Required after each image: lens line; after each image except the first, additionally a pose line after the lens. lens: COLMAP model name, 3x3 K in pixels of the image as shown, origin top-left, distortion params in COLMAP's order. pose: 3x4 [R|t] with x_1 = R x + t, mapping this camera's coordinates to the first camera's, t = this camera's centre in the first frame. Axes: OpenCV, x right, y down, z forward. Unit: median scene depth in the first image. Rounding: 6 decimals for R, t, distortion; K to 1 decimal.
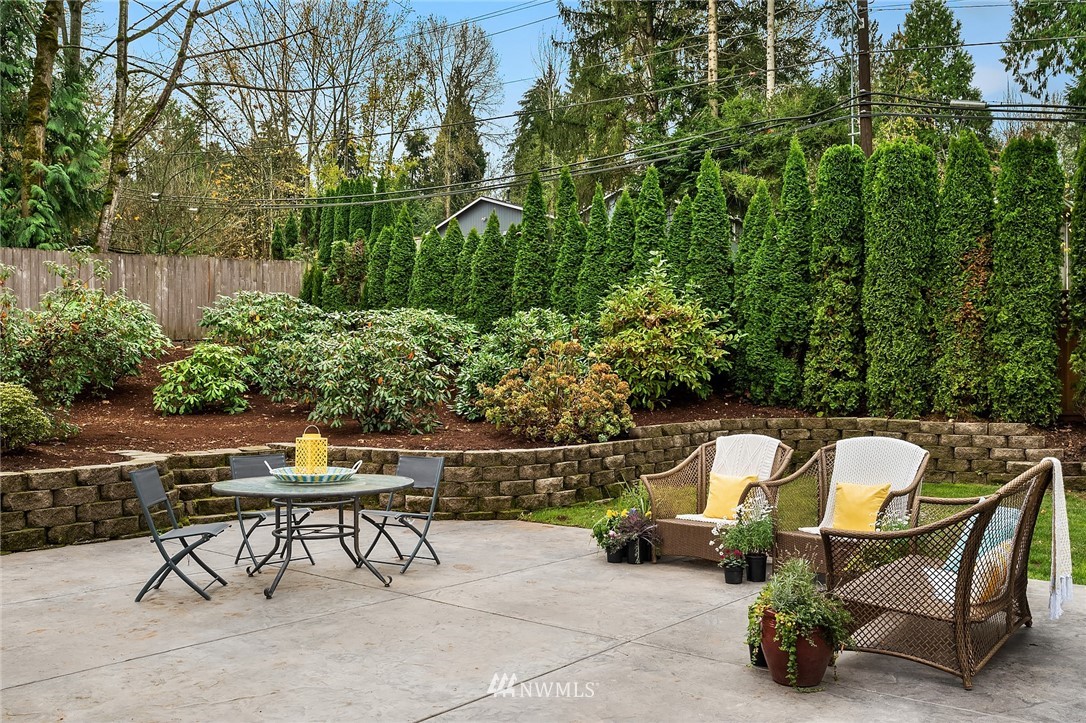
lens RADIAL K [[898.4, 0, 542.2], [0, 898.4, 378.3], [0, 0, 1]] dist [-0.012742, -0.001085]
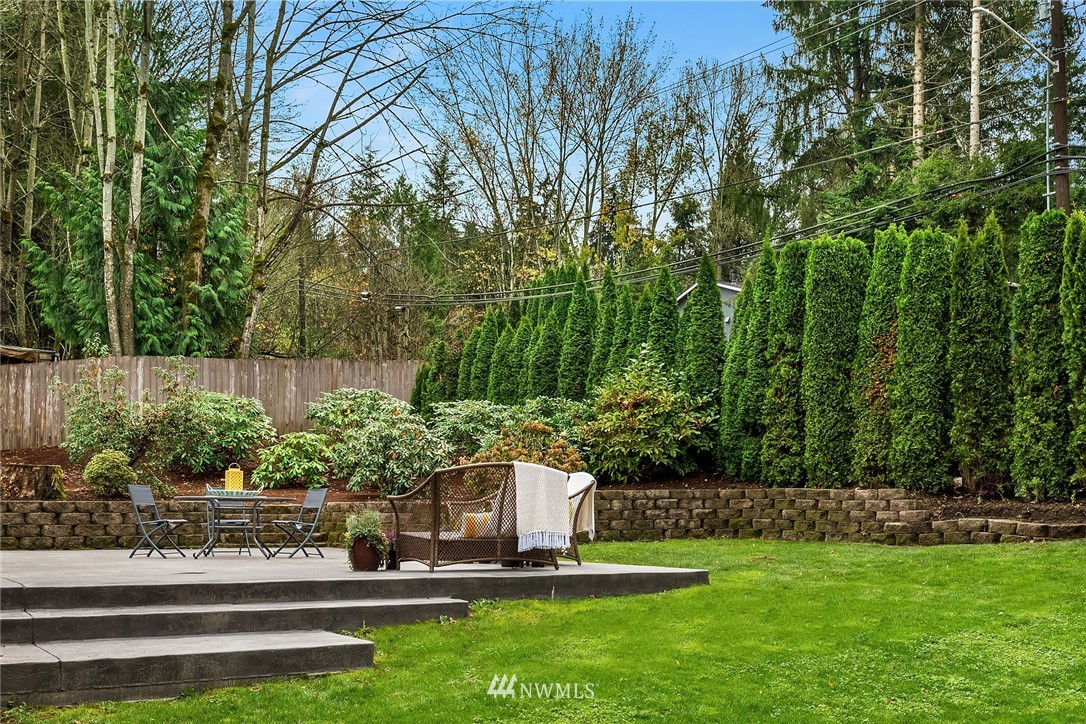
lens RADIAL K [[1157.3, 0, 540.9], [0, 1157.3, 480.4], [0, 0, 1]] dist [-0.010724, -0.000953]
pose [[0.952140, 0.002324, -0.305653, 0.391706], [-0.008461, 0.999788, -0.018754, 0.050186], [0.305545, 0.020442, 0.951958, -0.358674]]
